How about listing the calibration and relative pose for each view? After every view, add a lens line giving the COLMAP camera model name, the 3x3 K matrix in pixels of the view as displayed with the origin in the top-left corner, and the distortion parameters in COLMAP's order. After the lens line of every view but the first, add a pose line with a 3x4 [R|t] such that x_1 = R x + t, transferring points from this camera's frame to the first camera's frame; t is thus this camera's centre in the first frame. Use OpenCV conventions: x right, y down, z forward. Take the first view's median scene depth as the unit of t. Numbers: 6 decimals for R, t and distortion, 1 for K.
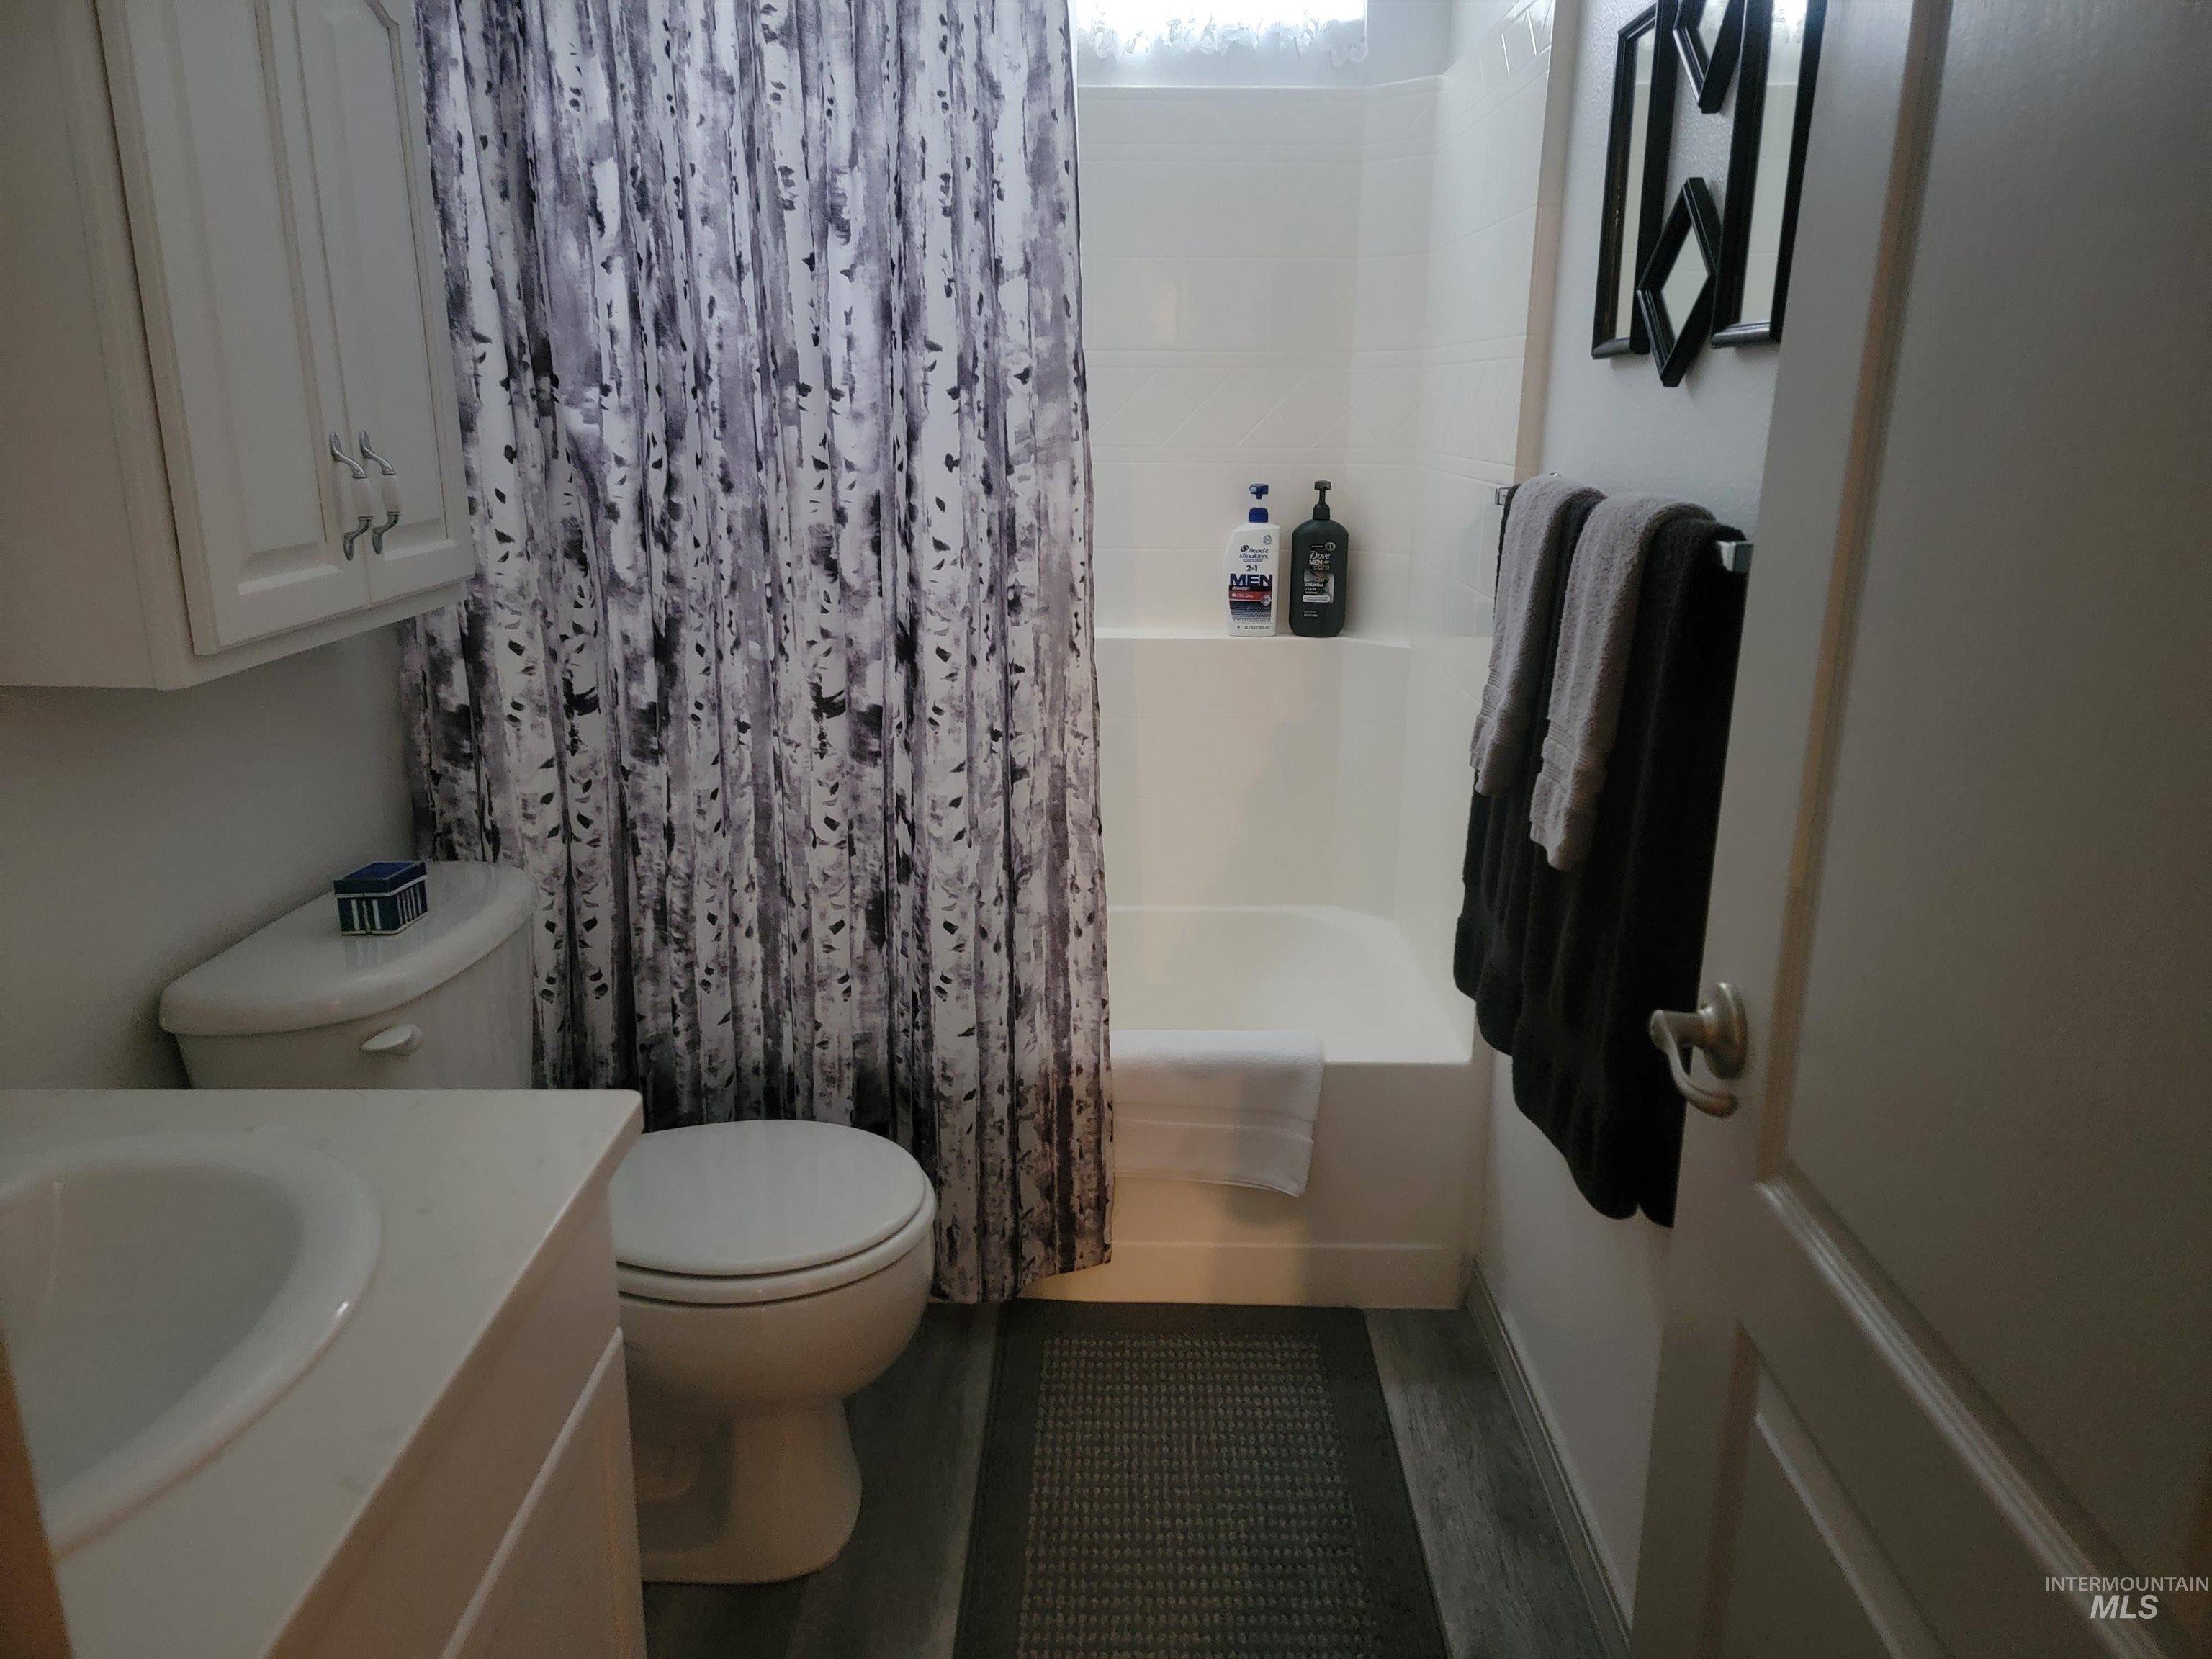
lens RADIAL K [[1526.9, 0, 1100.5], [0, 1526.9, 809.8], [0, 0, 1]] dist [0.046445, -0.035254]
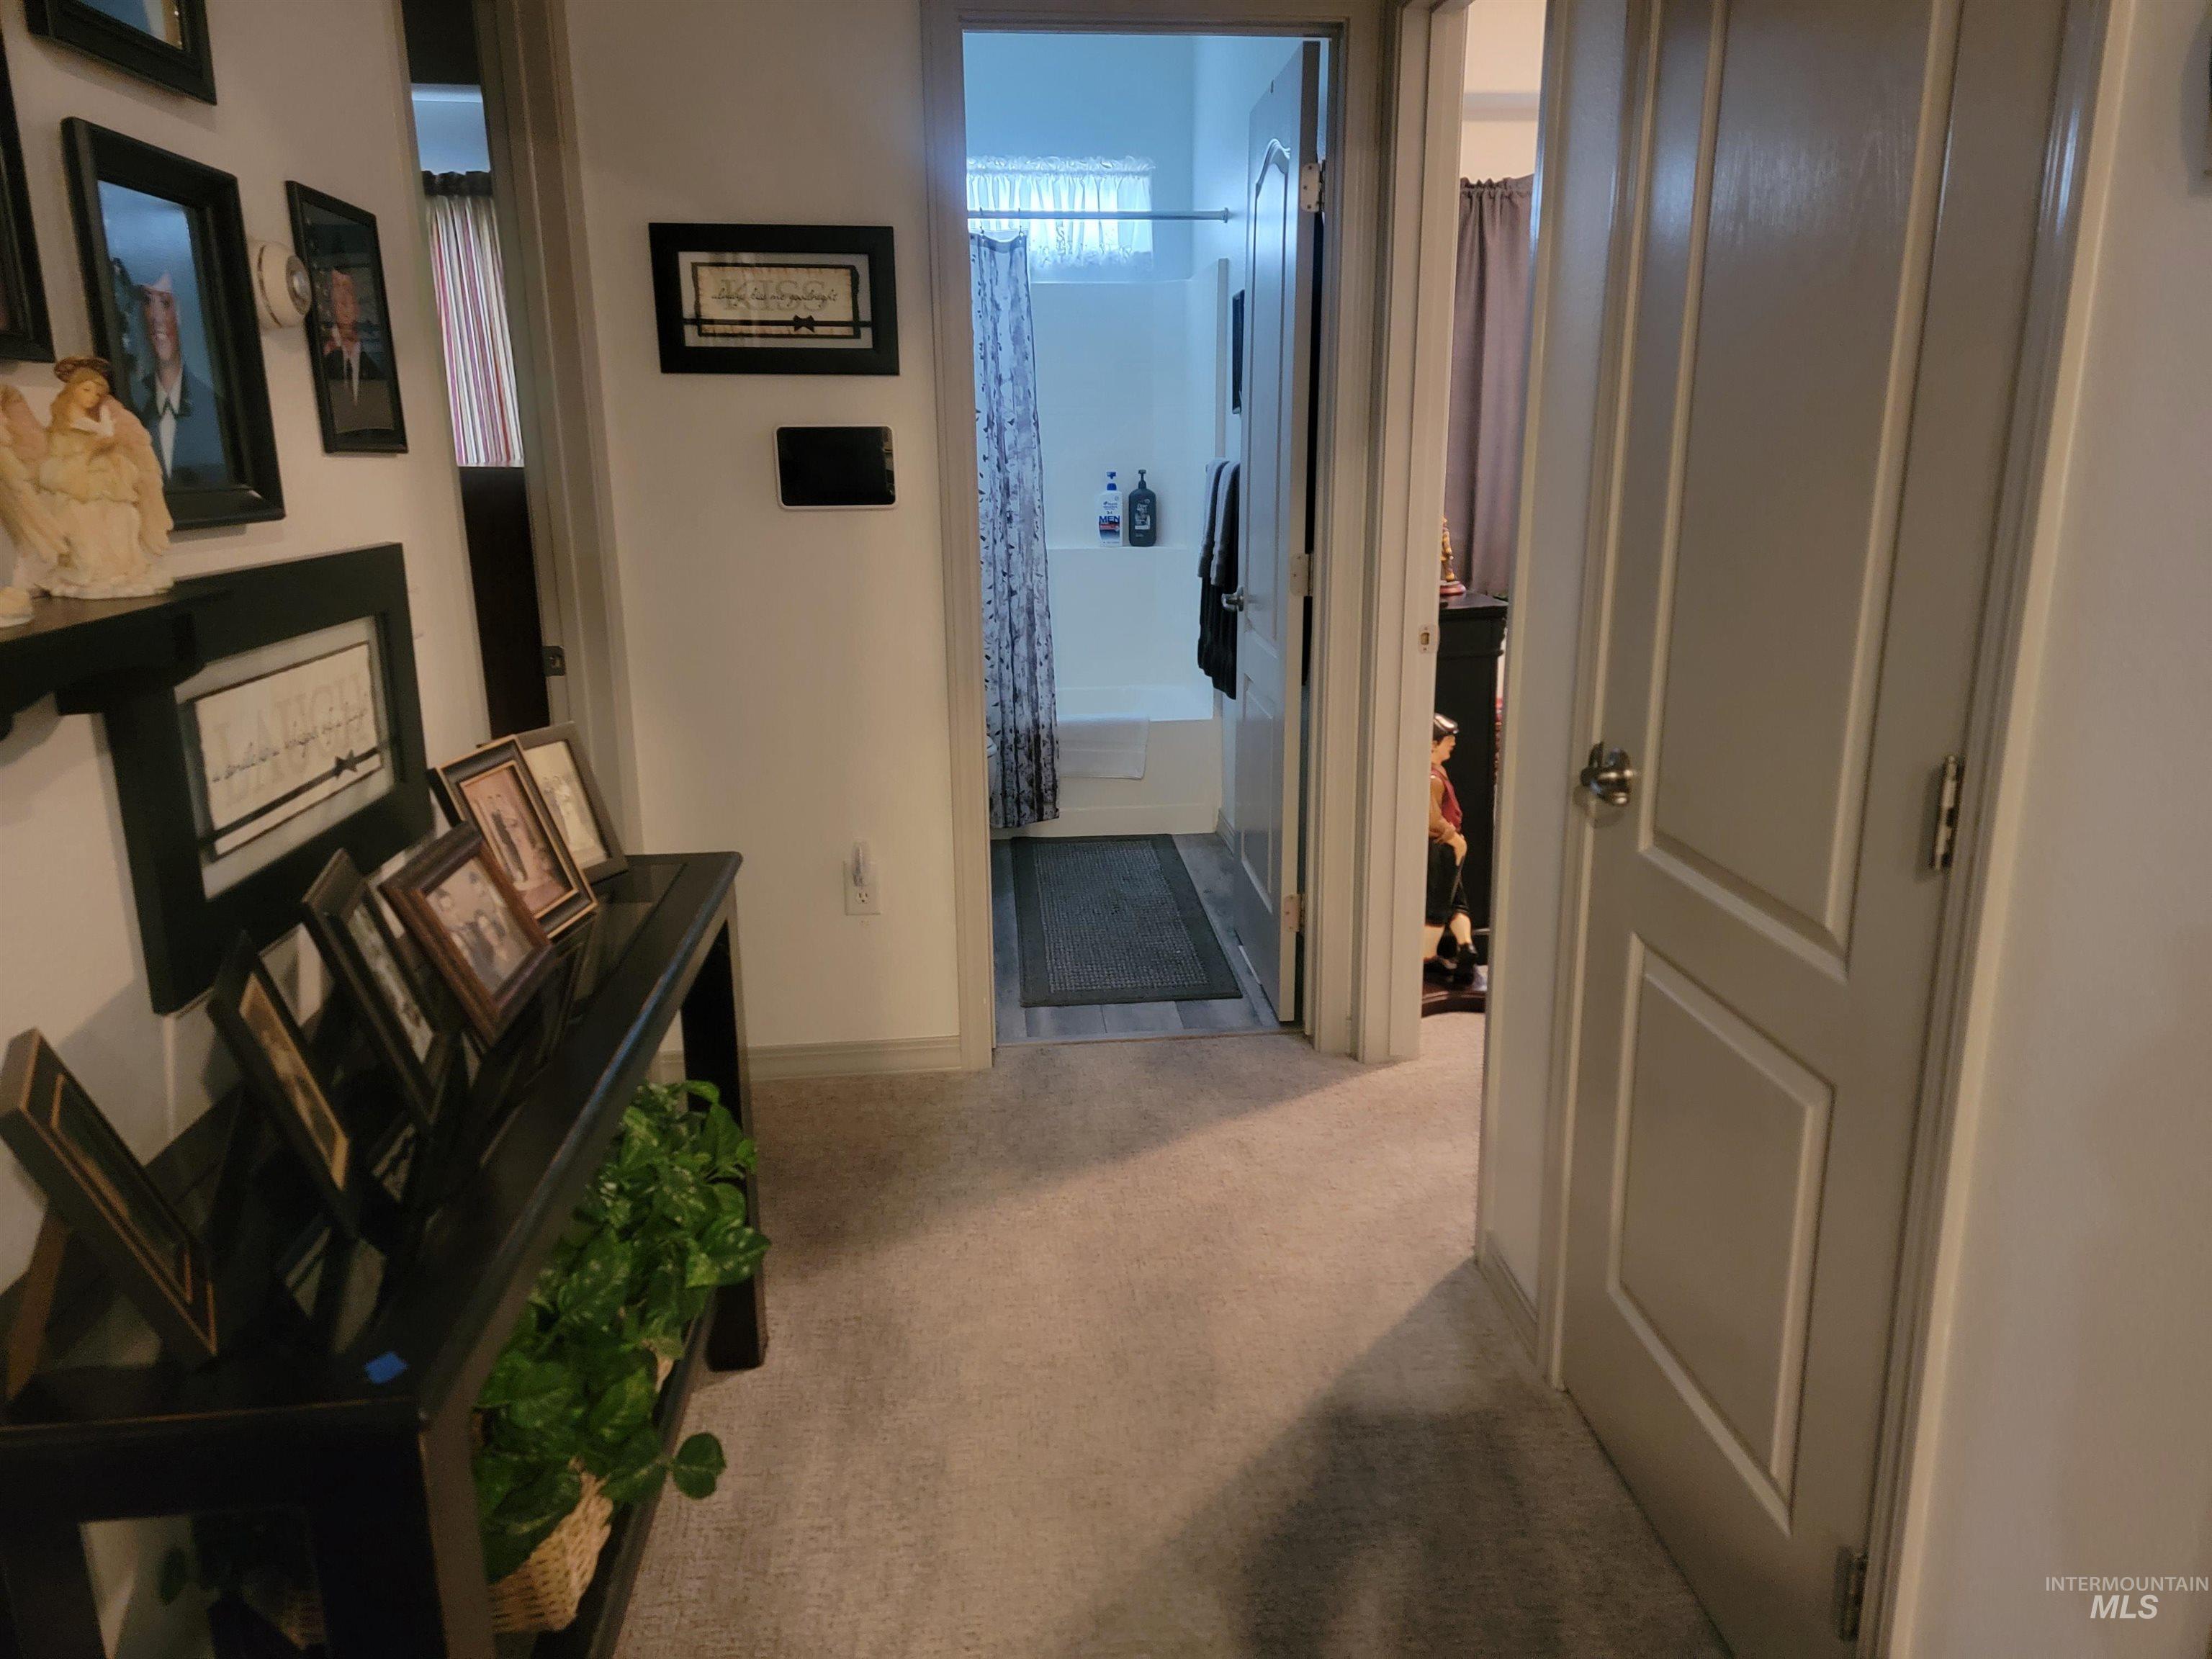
lens RADIAL K [[1526.9, 0, 1105.5], [0, 1526.9, 840.5], [0, 0, 1]] dist [0.046445, -0.035254]
pose [[0.995241, -0.040734, 0.088523, -0.133465], [0.040808, 0.999167, 0.000972, 0.351416], [-0.088489, 0.002645, 0.996074, -1.312879]]
